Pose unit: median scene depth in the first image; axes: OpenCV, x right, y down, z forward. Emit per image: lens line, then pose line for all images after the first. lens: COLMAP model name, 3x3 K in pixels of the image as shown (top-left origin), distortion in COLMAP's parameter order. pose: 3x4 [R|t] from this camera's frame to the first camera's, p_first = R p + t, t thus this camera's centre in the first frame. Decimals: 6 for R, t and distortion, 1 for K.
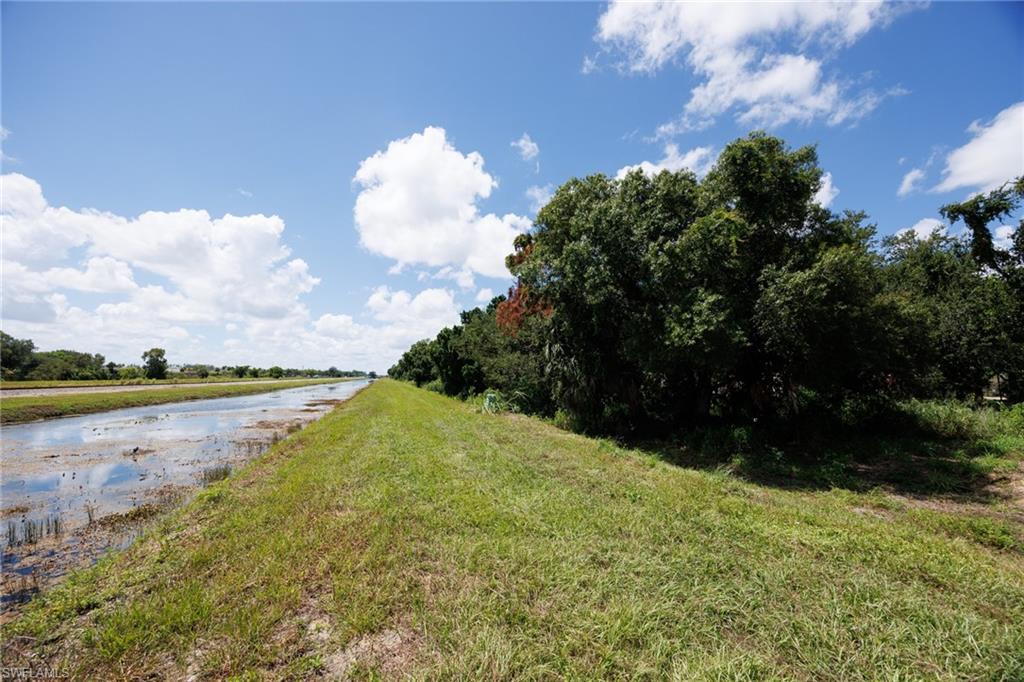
lens RADIAL K [[415.8, 0, 511.9], [0, 415.8, 335.5], [0, 0, 1]] dist [0.019055, -0.001427]
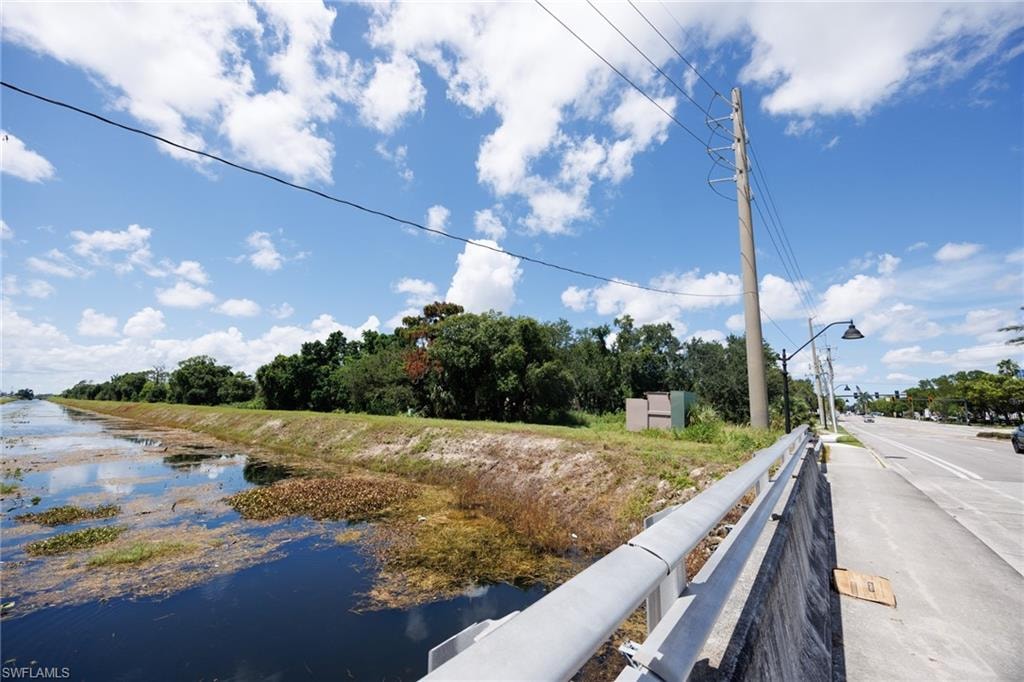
lens RADIAL K [[418.9, 0, 513.7], [0, 418.9, 343.2], [0, 0, 1]] dist [0.016201, -0.001272]
pose [[0.858096, 0.078030, 0.507526, -0.522463], [-0.060410, 0.996863, -0.051126, -0.080066], [-0.509924, 0.013212, 0.860118, -0.780984]]
